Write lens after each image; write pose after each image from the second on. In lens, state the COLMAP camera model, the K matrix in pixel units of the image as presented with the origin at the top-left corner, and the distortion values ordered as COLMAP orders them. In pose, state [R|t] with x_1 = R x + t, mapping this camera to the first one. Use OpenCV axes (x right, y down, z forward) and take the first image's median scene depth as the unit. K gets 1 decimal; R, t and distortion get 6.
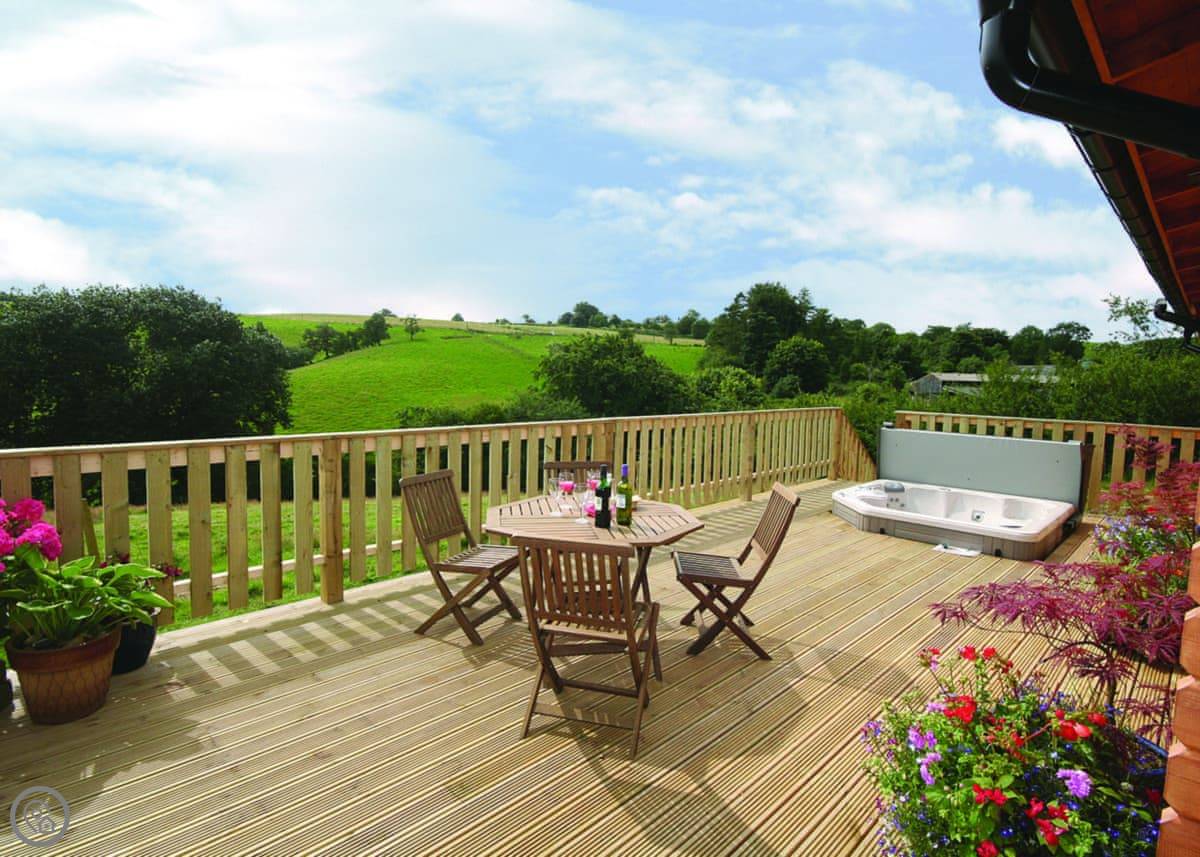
lens RADIAL K [[615.5, 0, 562.1], [0, 615.5, 427.4], [0, 0, 1]] dist [-0.002211, -0.000656]
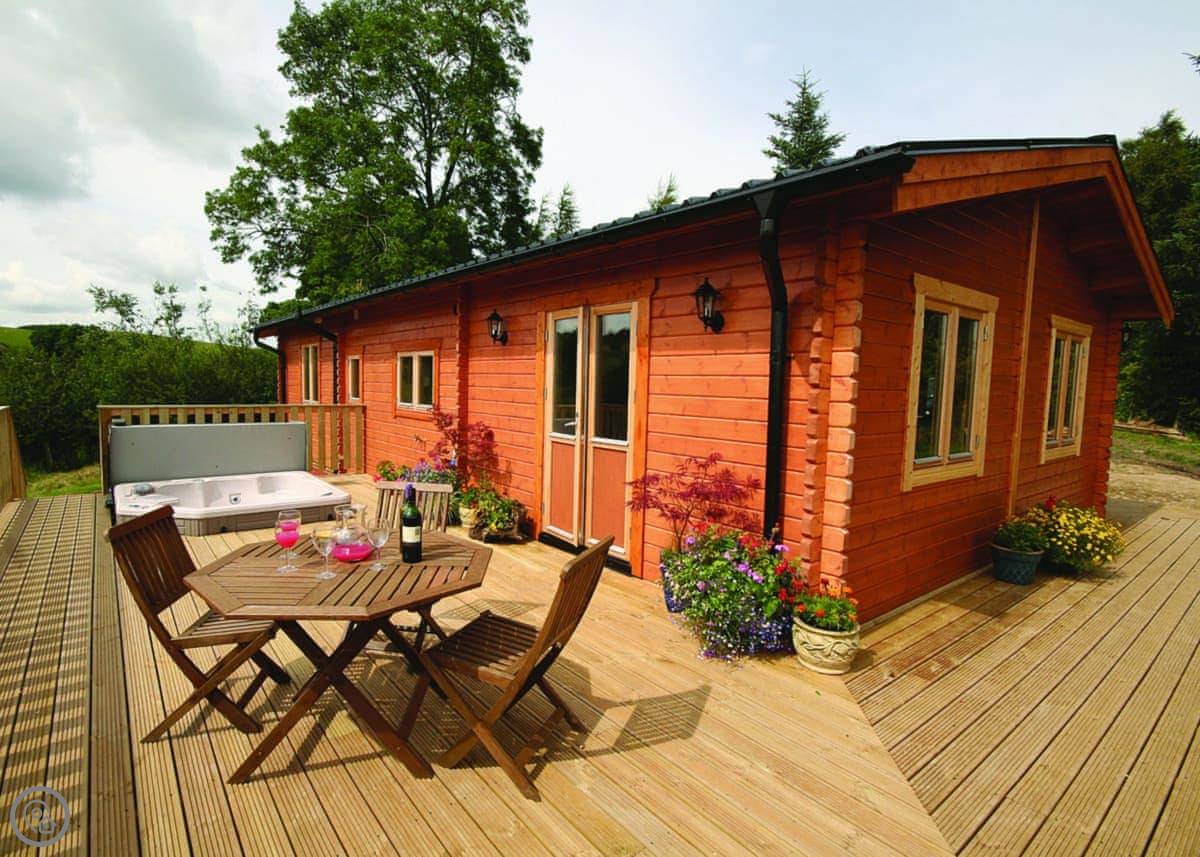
lens RADIAL K [[615.5, 0, 562.1], [0, 615.5, 427.4], [0, 0, 1]] dist [-0.002211, -0.000656]
pose [[0.107425, -0.097855, 0.989386, -0.287878], [0.071922, 0.993302, 0.090433, -0.031994], [-0.991608, 0.061444, 0.113743, 0.275702]]
